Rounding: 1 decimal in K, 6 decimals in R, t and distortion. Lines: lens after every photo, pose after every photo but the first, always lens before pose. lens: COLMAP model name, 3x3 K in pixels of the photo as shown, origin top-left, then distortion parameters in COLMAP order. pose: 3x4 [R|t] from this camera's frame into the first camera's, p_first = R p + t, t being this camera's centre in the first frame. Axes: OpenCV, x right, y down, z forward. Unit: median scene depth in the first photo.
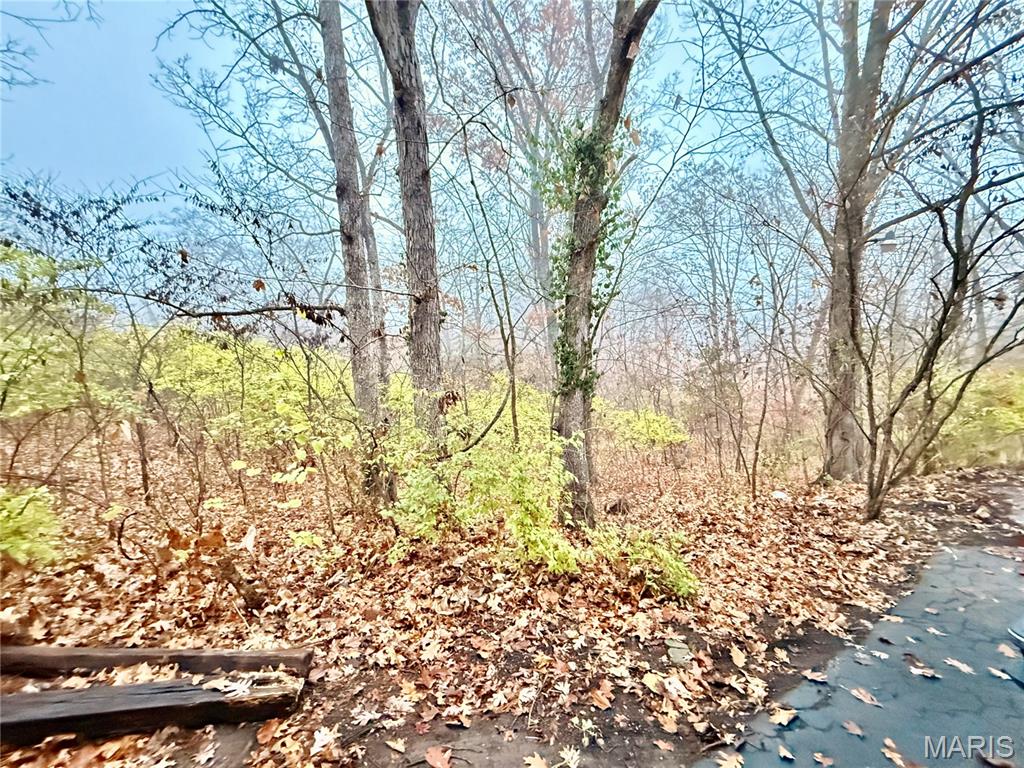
lens RADIAL K [[406.5, 0, 511.0], [0, 406.5, 385.4], [0, 0, 1]] dist [-0.000206, -0.000219]
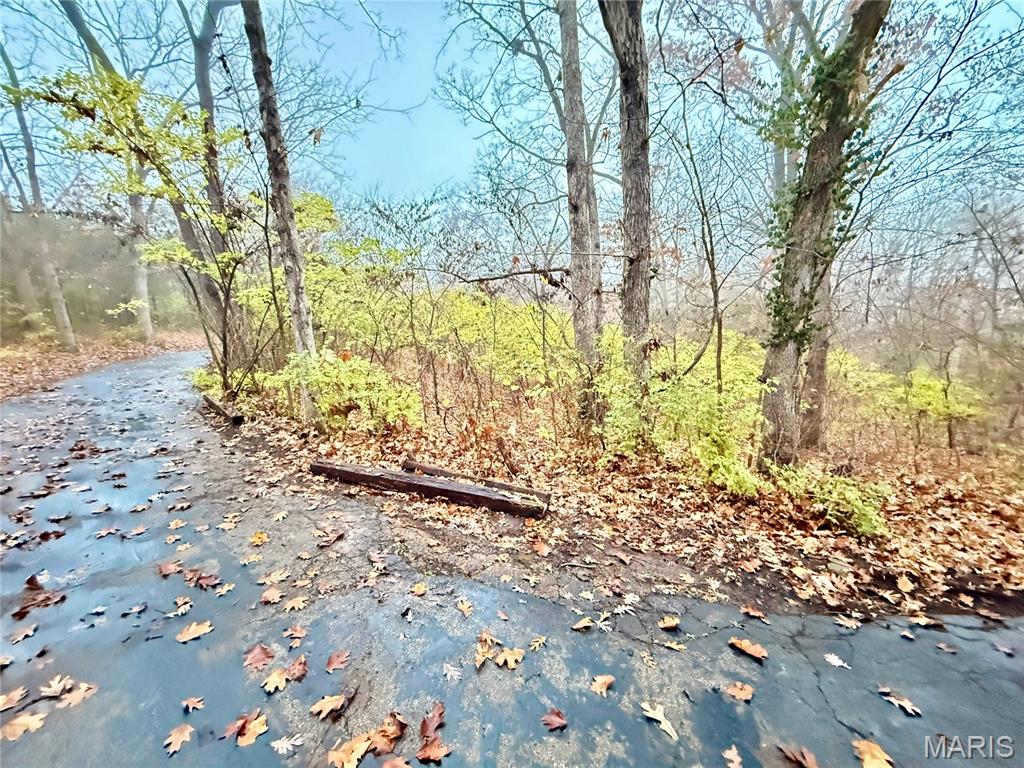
lens RADIAL K [[406.5, 0, 511.0], [0, 406.5, 385.4], [0, 0, 1]] dist [-0.000206, -0.000219]
pose [[0.872734, 0.076404, -0.482181, 0.075991], [-0.020364, 0.992515, 0.120409, 0.015069], [0.487772, -0.095266, 0.867757, -0.272444]]
